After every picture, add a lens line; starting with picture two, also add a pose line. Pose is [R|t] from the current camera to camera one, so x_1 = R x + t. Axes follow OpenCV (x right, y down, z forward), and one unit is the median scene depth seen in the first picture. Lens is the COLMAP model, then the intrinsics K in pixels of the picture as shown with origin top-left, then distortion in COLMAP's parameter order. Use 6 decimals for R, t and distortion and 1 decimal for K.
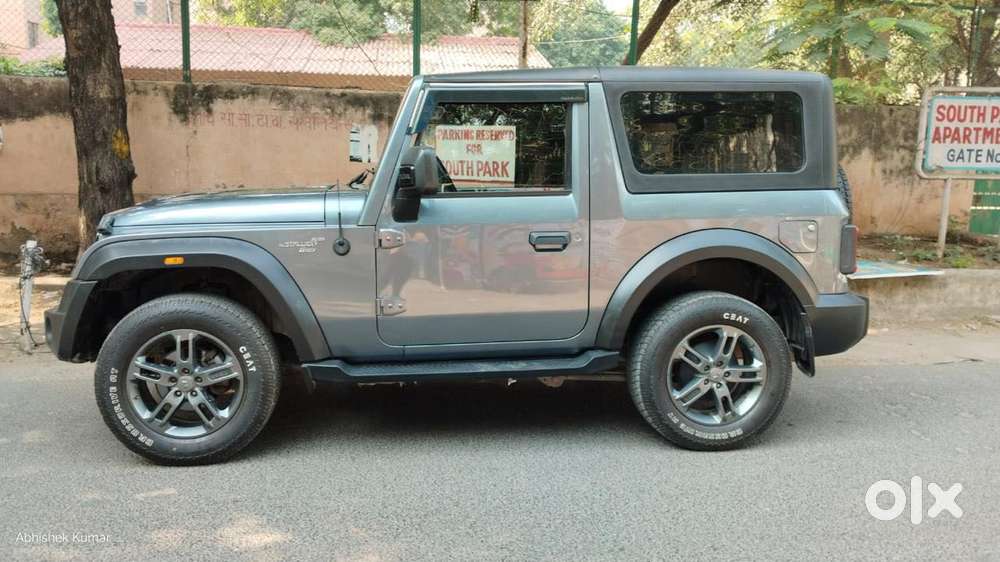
lens RADIAL K [[764.0, 0, 495.0], [0, 764.0, 294.4], [0, 0, 1]] dist [0.070484, -0.125763]
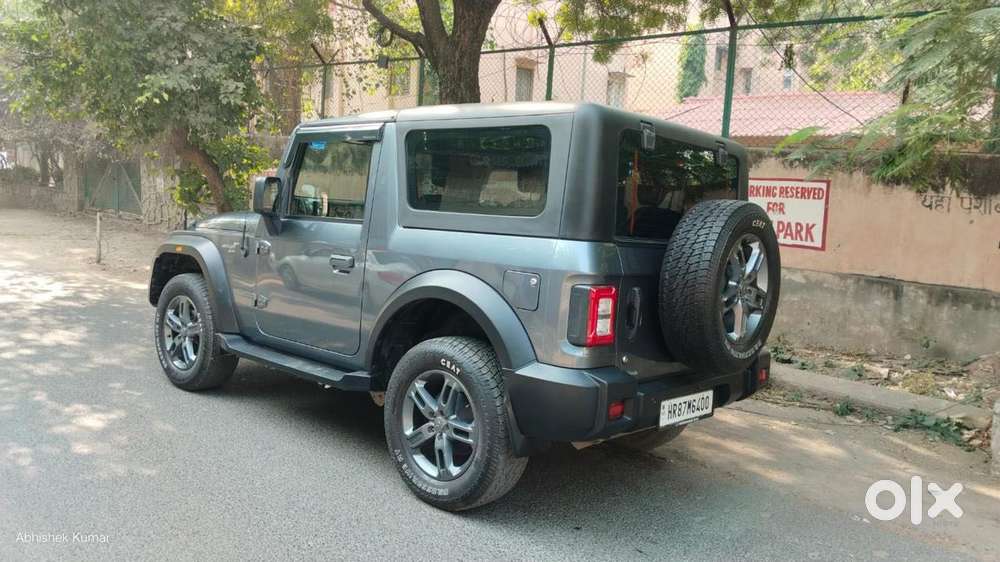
lens RADIAL K [[796.5, 0, 500.0], [0, 796.5, 281.0], [0, 0, 1]] dist [0.076768, -0.076502]
pose [[0.669920, 0.111475, -0.734017, 0.513527], [-0.189421, 0.981607, -0.023804, -0.028593], [0.717863, 0.154985, 0.678714, 0.182745]]
